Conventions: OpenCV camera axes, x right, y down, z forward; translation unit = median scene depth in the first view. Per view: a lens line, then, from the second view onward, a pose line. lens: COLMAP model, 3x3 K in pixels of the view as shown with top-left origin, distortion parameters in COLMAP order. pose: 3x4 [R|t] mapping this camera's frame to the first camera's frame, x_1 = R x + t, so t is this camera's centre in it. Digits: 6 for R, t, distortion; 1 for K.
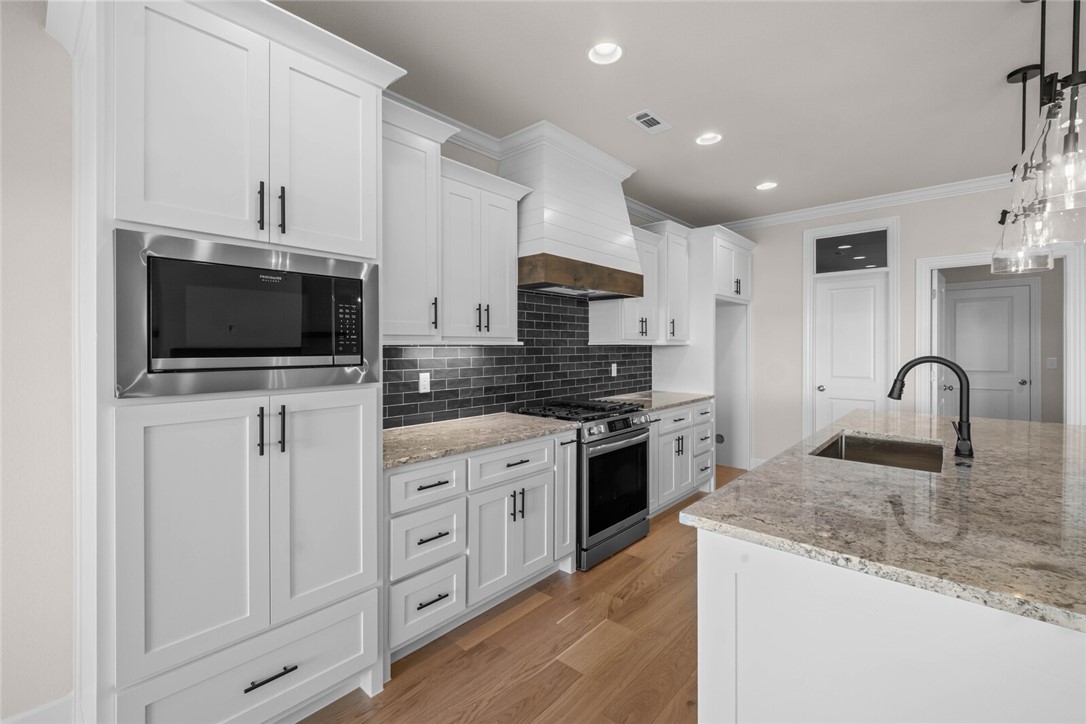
lens RADIAL K [[474.2, 0, 542.8], [0, 474.2, 347.0], [0, 0, 1]] dist [0.003271, -0.003276]
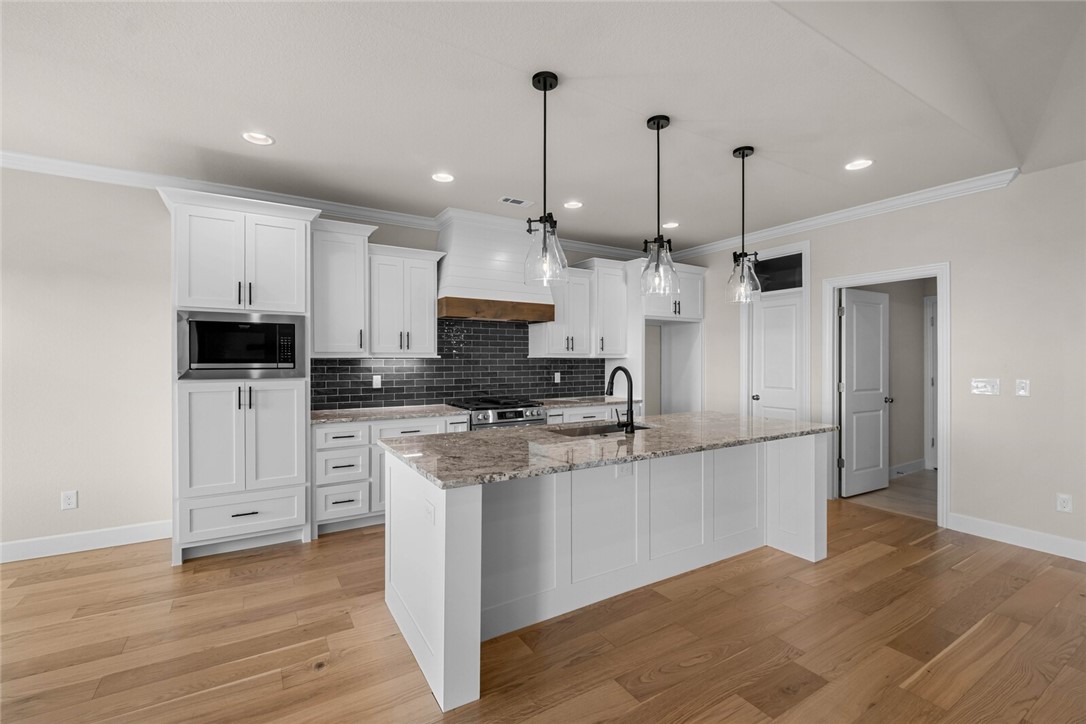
lens RADIAL K [[474.2, 0, 533.1], [0, 474.2, 362.5], [0, 0, 1]] dist [0.003271, -0.003276]
pose [[0.953923, 0.003274, -0.300034, 0.710036], [-0.001630, 0.999982, 0.005732, 0.001196], [0.300048, -0.004979, 0.953911, -0.349365]]
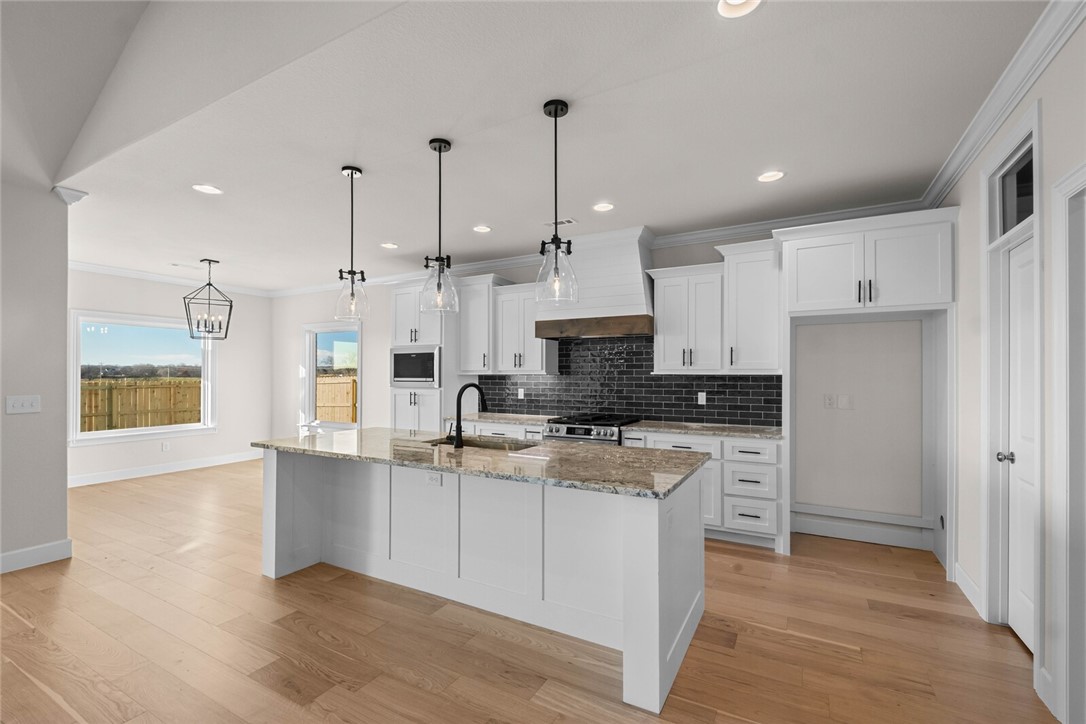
lens RADIAL K [[474.2, 0, 540.7], [0, 474.2, 373.9], [0, 0, 1]] dist [0.003271, -0.003276]
pose [[0.210447, -0.001353, -0.977604, 1.671802], [-0.004079, 0.999989, -0.002262, -0.003138], [0.977597, 0.004464, 0.210439, 0.649036]]
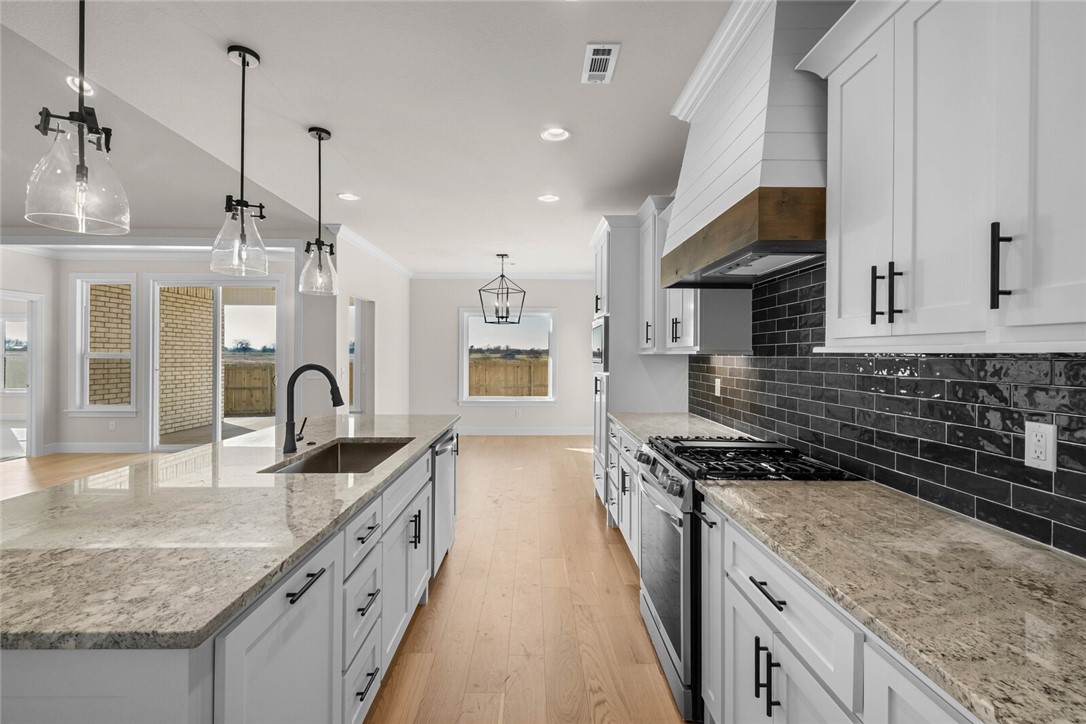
lens RADIAL K [[474.2, 0, 537.1], [0, 474.2, 354.4], [0, 0, 1]] dist [0.003271, -0.003276]
pose [[-0.742524, -0.002670, -0.669814, 0.827375], [-0.004813, 0.999988, 0.001349, -0.003984], [0.669802, 0.004225, -0.742528, 1.526940]]
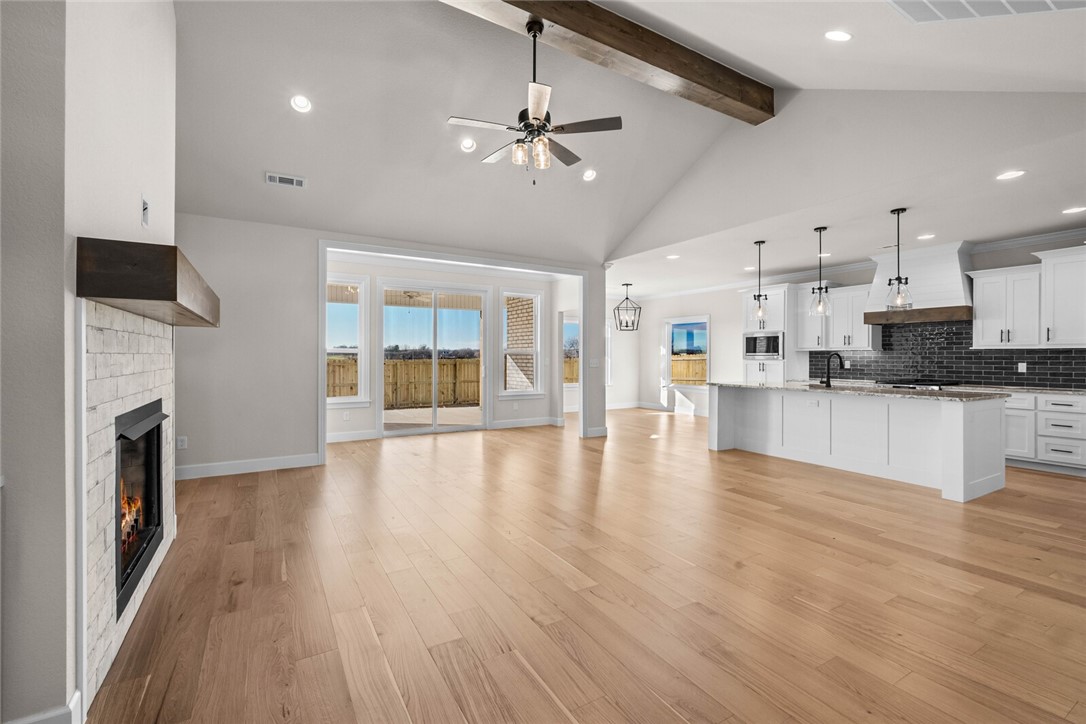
lens RADIAL K [[474.2, 0, 540.2], [0, 474.2, 355.6], [0, 0, 1]] dist [0.003271, -0.003276]
pose [[-0.317496, -0.002794, -0.948256, 2.831625], [-0.006645, 0.999978, -0.000722, 0.036948], [0.948236, 0.006072, -0.317507, 0.189782]]
